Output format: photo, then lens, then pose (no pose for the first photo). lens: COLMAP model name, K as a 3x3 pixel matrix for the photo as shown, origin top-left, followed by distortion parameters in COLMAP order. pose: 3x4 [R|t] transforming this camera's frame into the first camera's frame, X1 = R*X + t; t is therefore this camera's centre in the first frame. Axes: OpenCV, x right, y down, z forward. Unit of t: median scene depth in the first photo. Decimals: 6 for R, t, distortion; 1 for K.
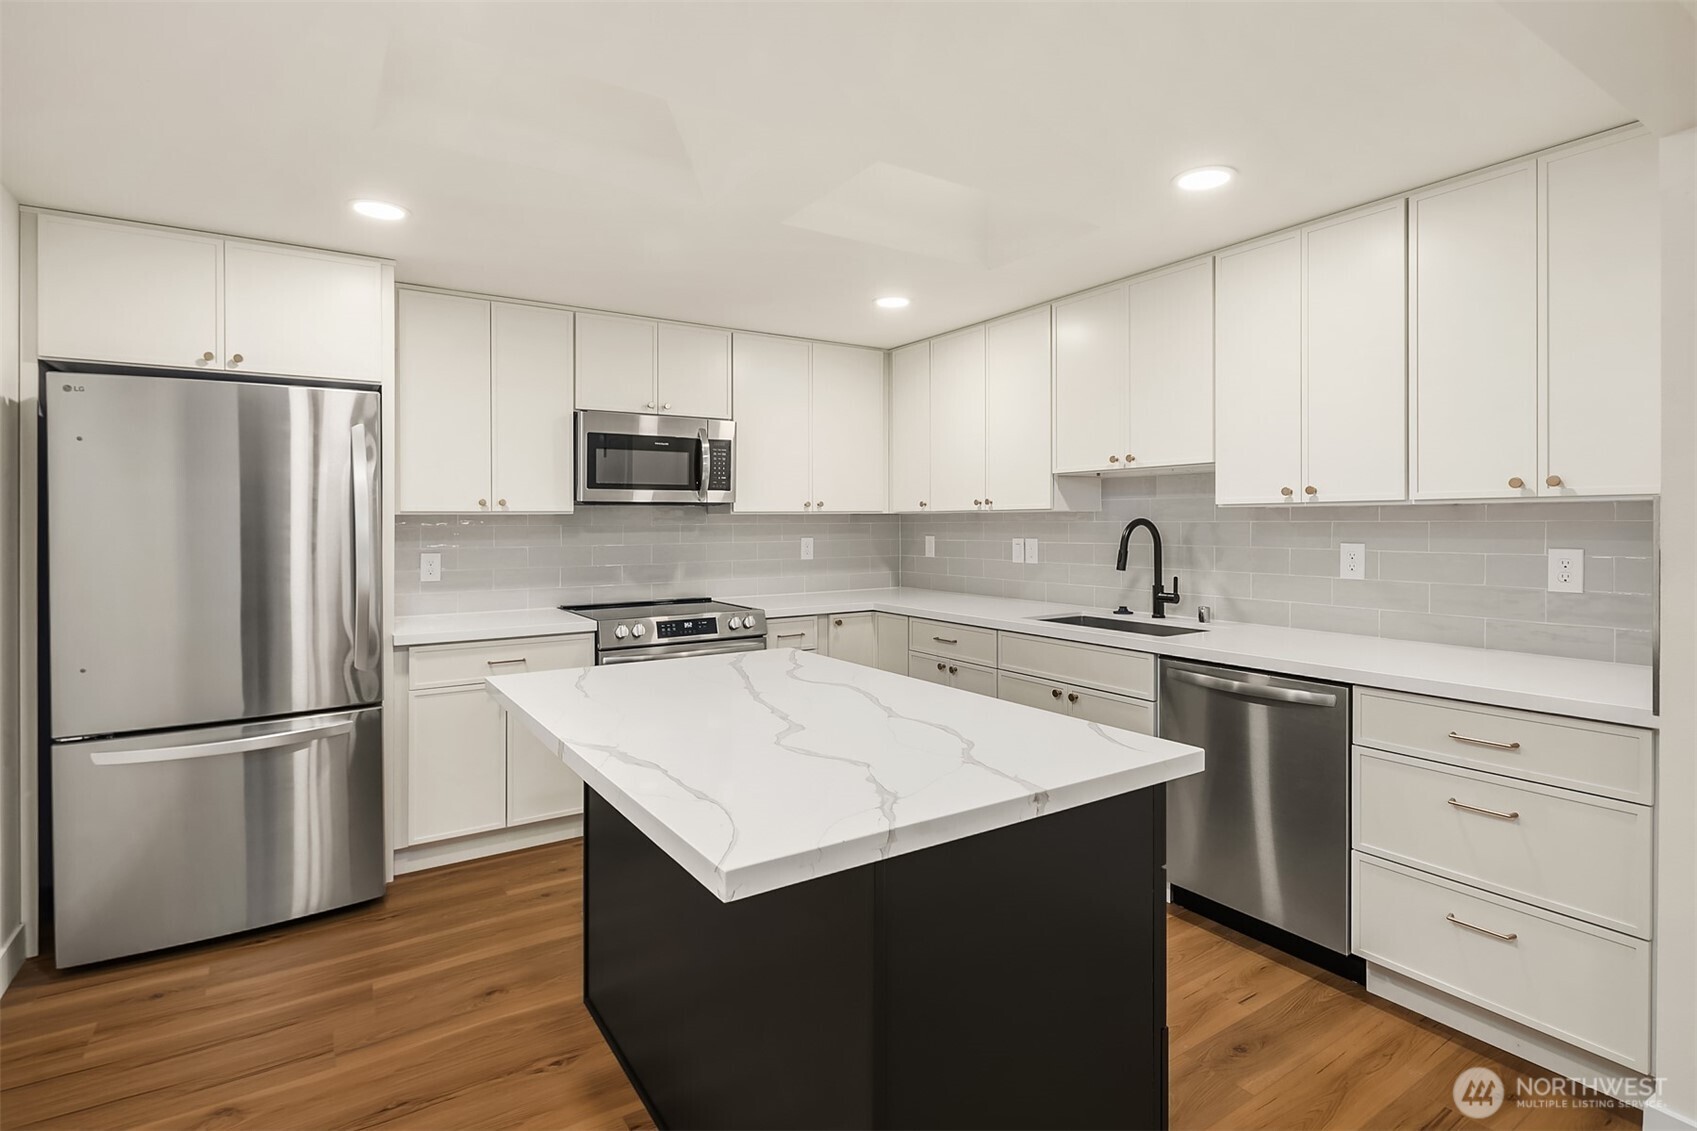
lens RADIAL K [[826.2, 0, 841.8], [0, 826.2, 521.7], [0, 0, 1]] dist [-0.010773, 0.000742]
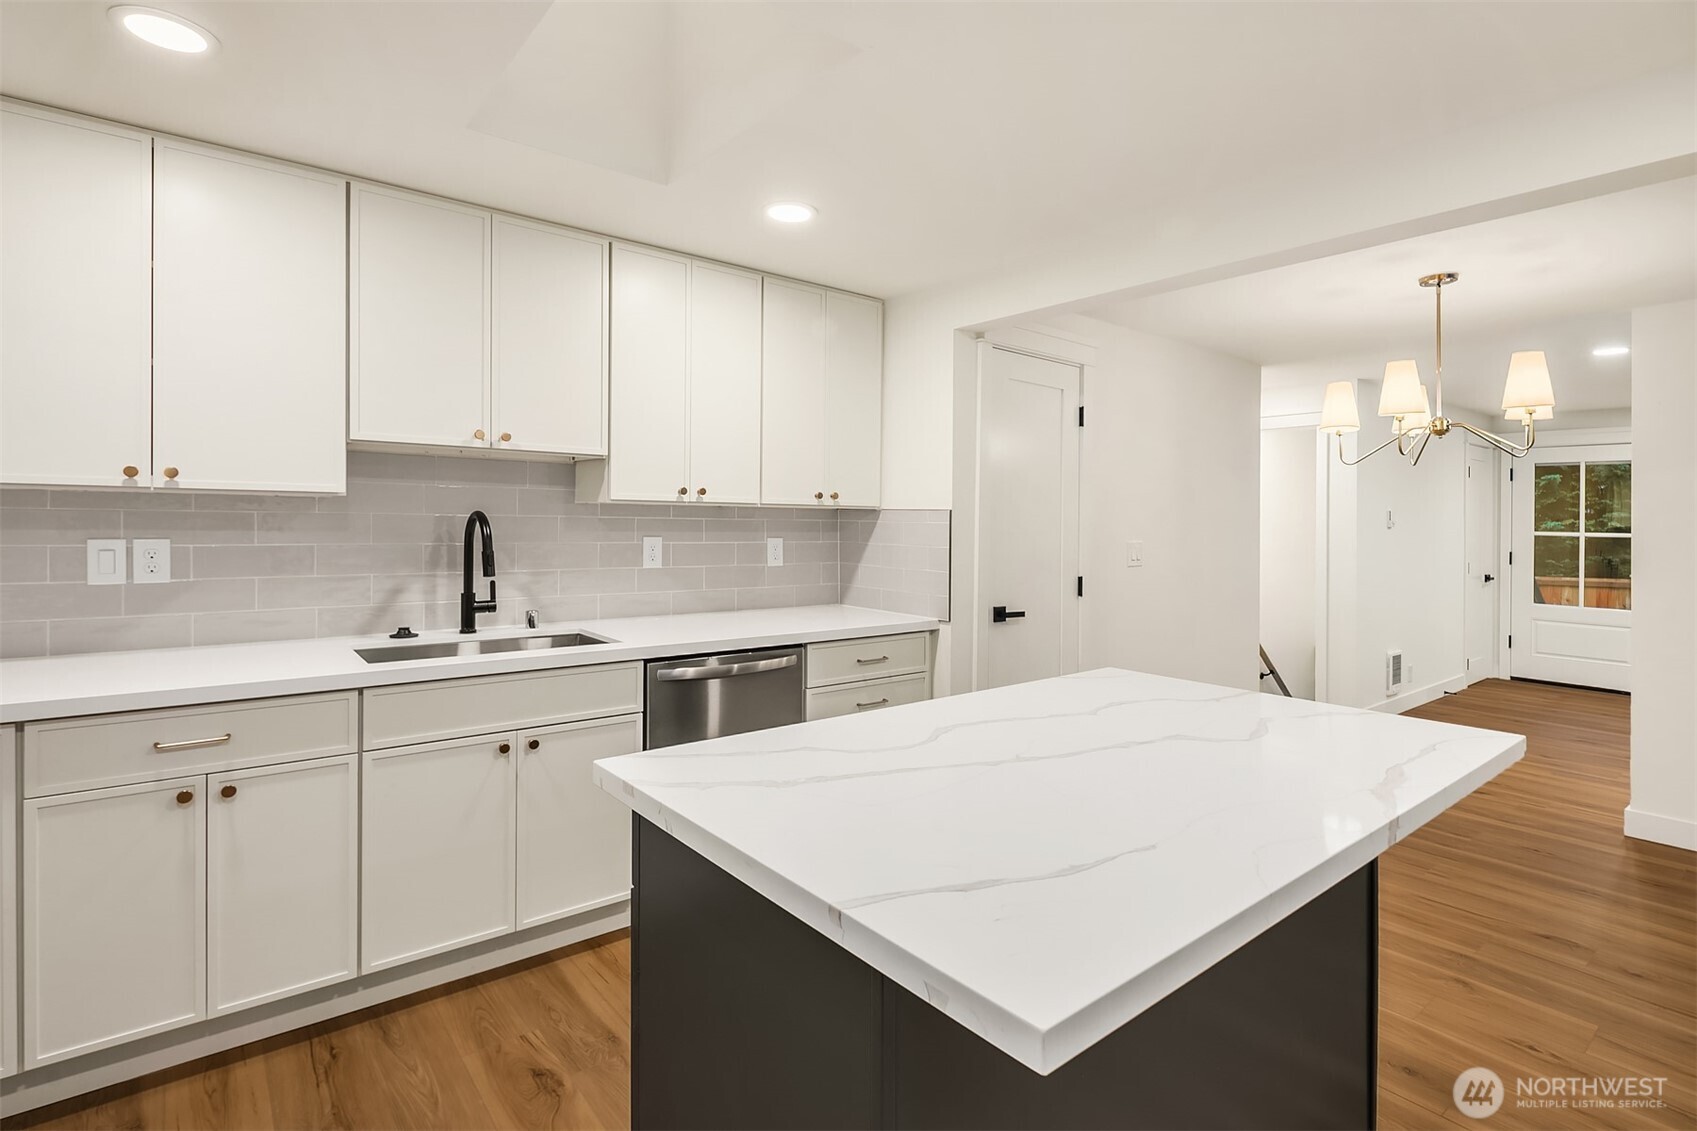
lens RADIAL K [[826.2, 0, 836.3], [0, 826.2, 522.4], [0, 0, 1]] dist [-0.010773, 0.000742]
pose [[-0.107092, -0.003352, 0.994243, -0.453783], [-0.017055, 0.999853, 0.001534, -0.000450], [-0.994103, -0.016792, -0.107134, 0.707216]]
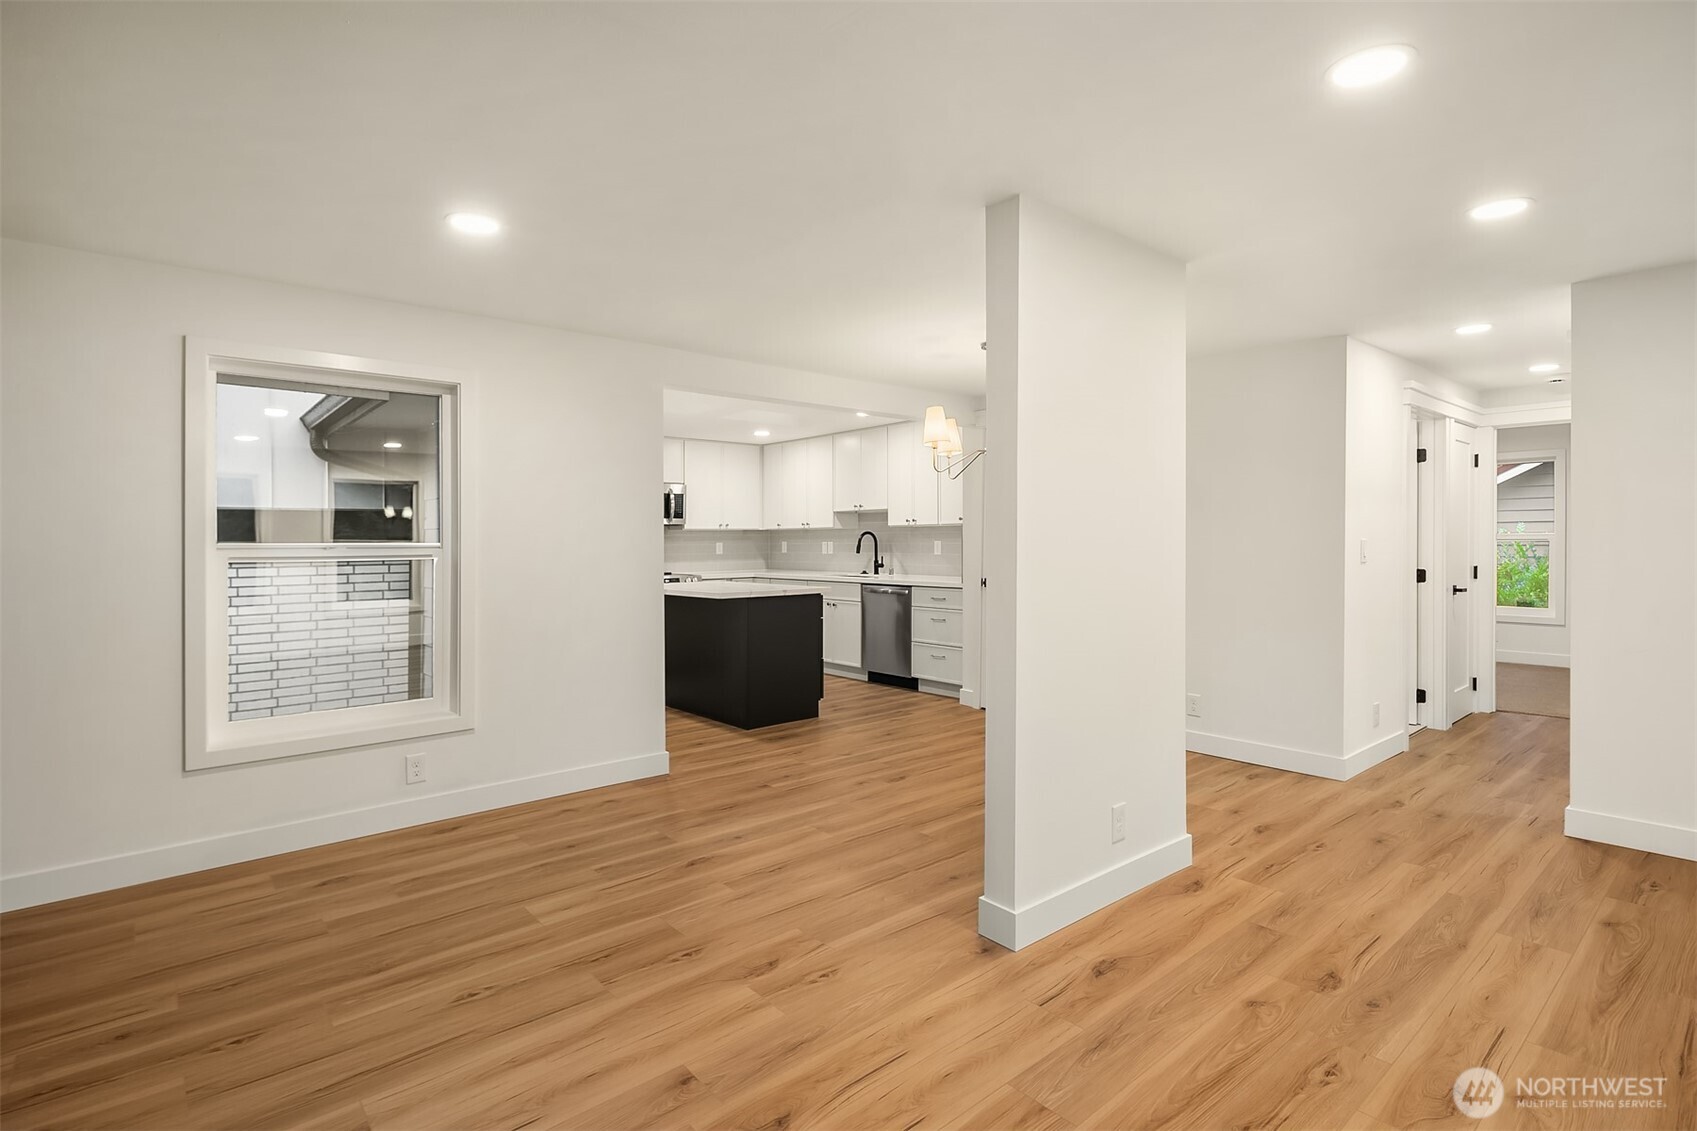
lens RADIAL K [[826.2, 0, 832.6], [0, 826.2, 553.1], [0, 0, 1]] dist [-0.010773, 0.000742]
pose [[0.992691, -0.003226, 0.120639, -0.017852], [0.001416, 0.999885, 0.015083, 0.020579], [-0.120674, -0.014802, 0.992582, -1.255867]]
